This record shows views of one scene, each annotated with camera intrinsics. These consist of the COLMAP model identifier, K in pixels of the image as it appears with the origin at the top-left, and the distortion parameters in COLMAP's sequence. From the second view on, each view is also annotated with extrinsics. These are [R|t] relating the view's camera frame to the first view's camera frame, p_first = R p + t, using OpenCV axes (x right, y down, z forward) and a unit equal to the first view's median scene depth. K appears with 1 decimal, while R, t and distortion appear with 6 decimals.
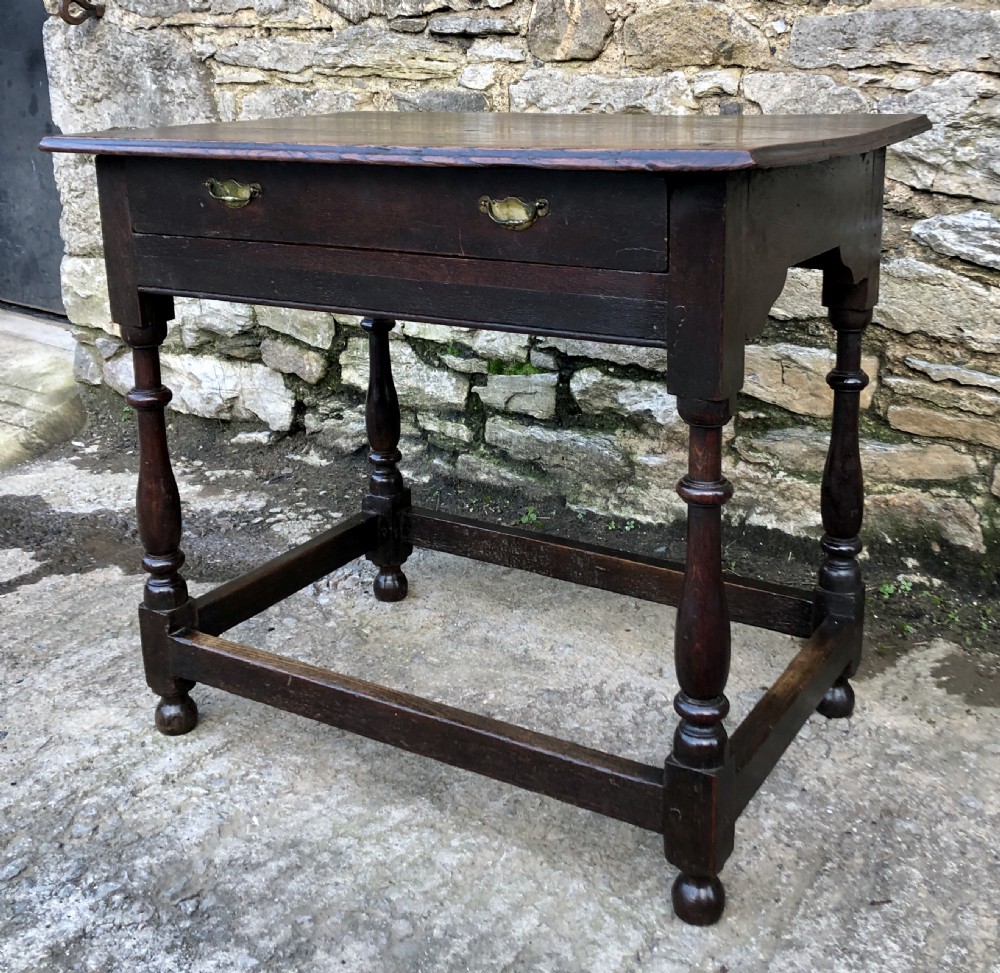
lens RADIAL K [[1245.6, 0, 523.2], [0, 1245.6, 341.5], [0, 0, 1]] dist [0.149082, -0.423959]
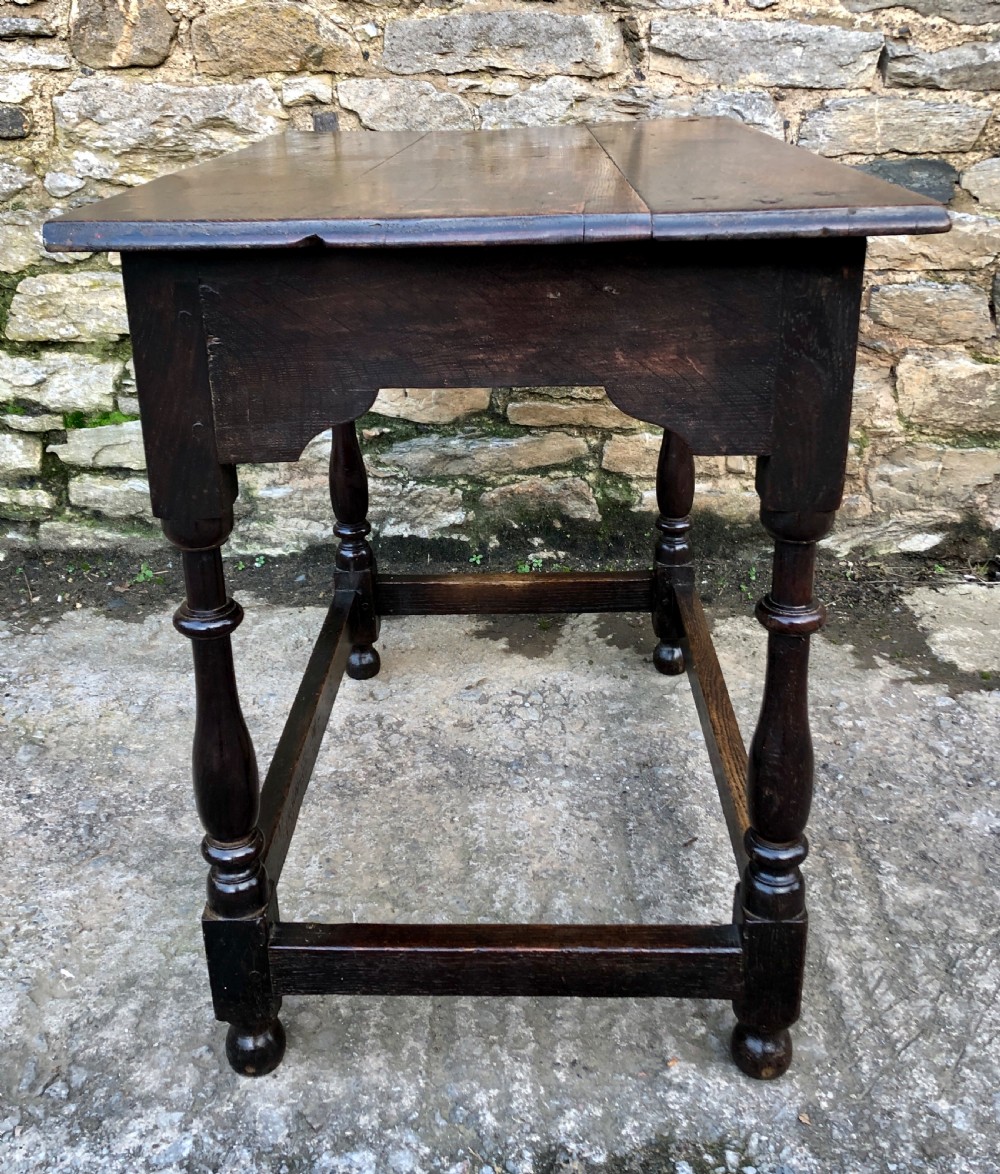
lens RADIAL K [[1216.7, 0, 474.9], [0, 1216.7, 503.9], [0, 0, 1]] dist [0.107069, -0.266846]
pose [[0.871298, -0.181471, 0.455970, -0.217241], [0.117933, 0.979318, 0.164405, -0.037915], [-0.476374, -0.089471, 0.874678, 0.099887]]
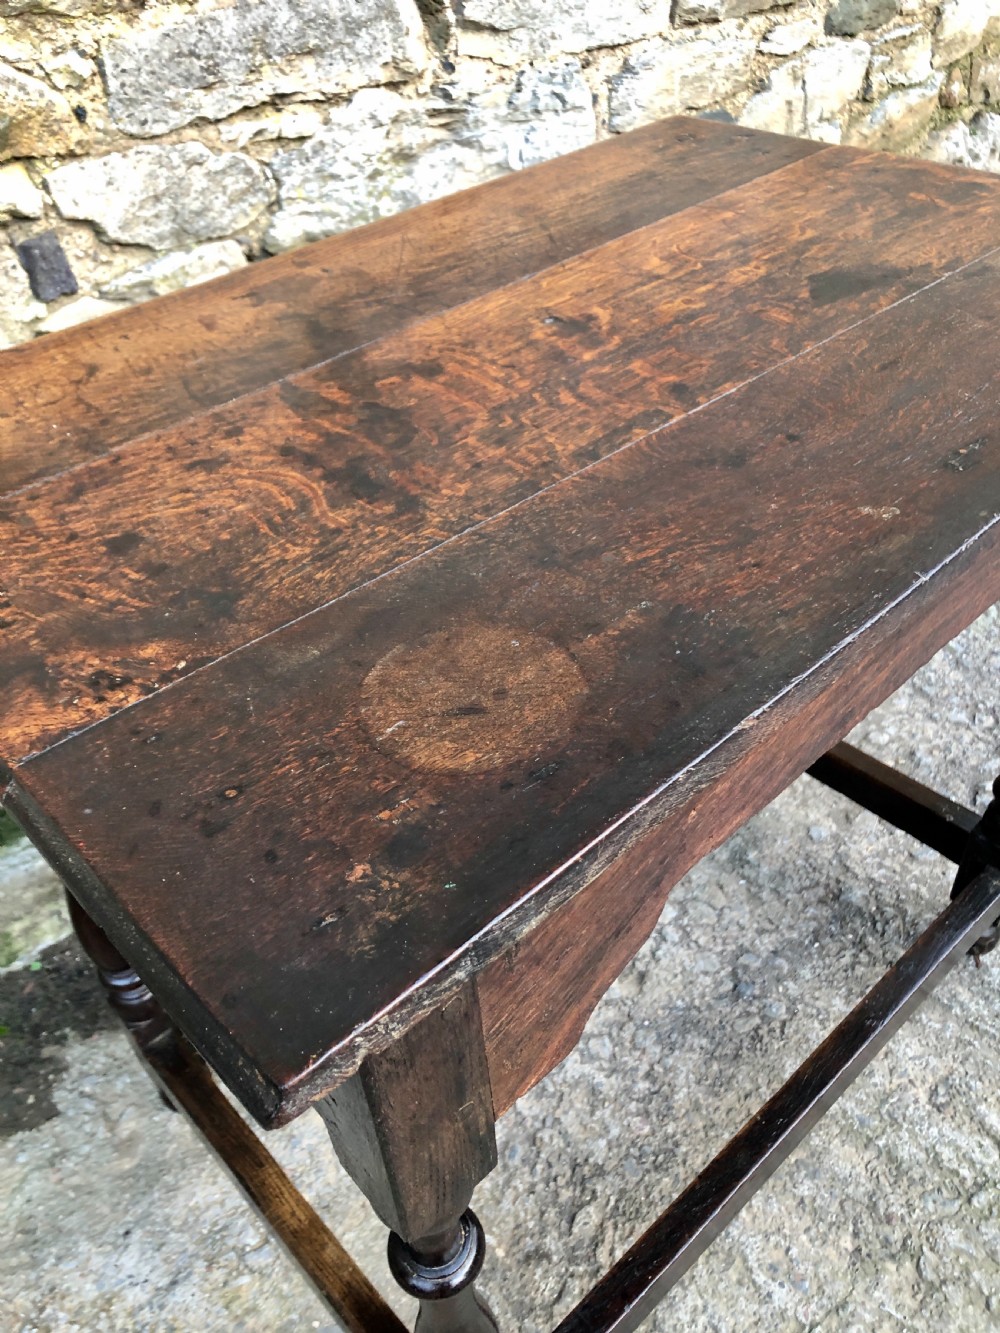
lens RADIAL K [[1099.4, 0, 492.7], [0, 1099.4, 653.8], [0, 0, 1]] dist [0.021777, -0.011365]
pose [[0.260311, -0.609780, 0.748603, -0.241477], [0.266602, 0.790584, 0.551271, -0.256565], [-0.927988, 0.056078, 0.368366, 0.662656]]
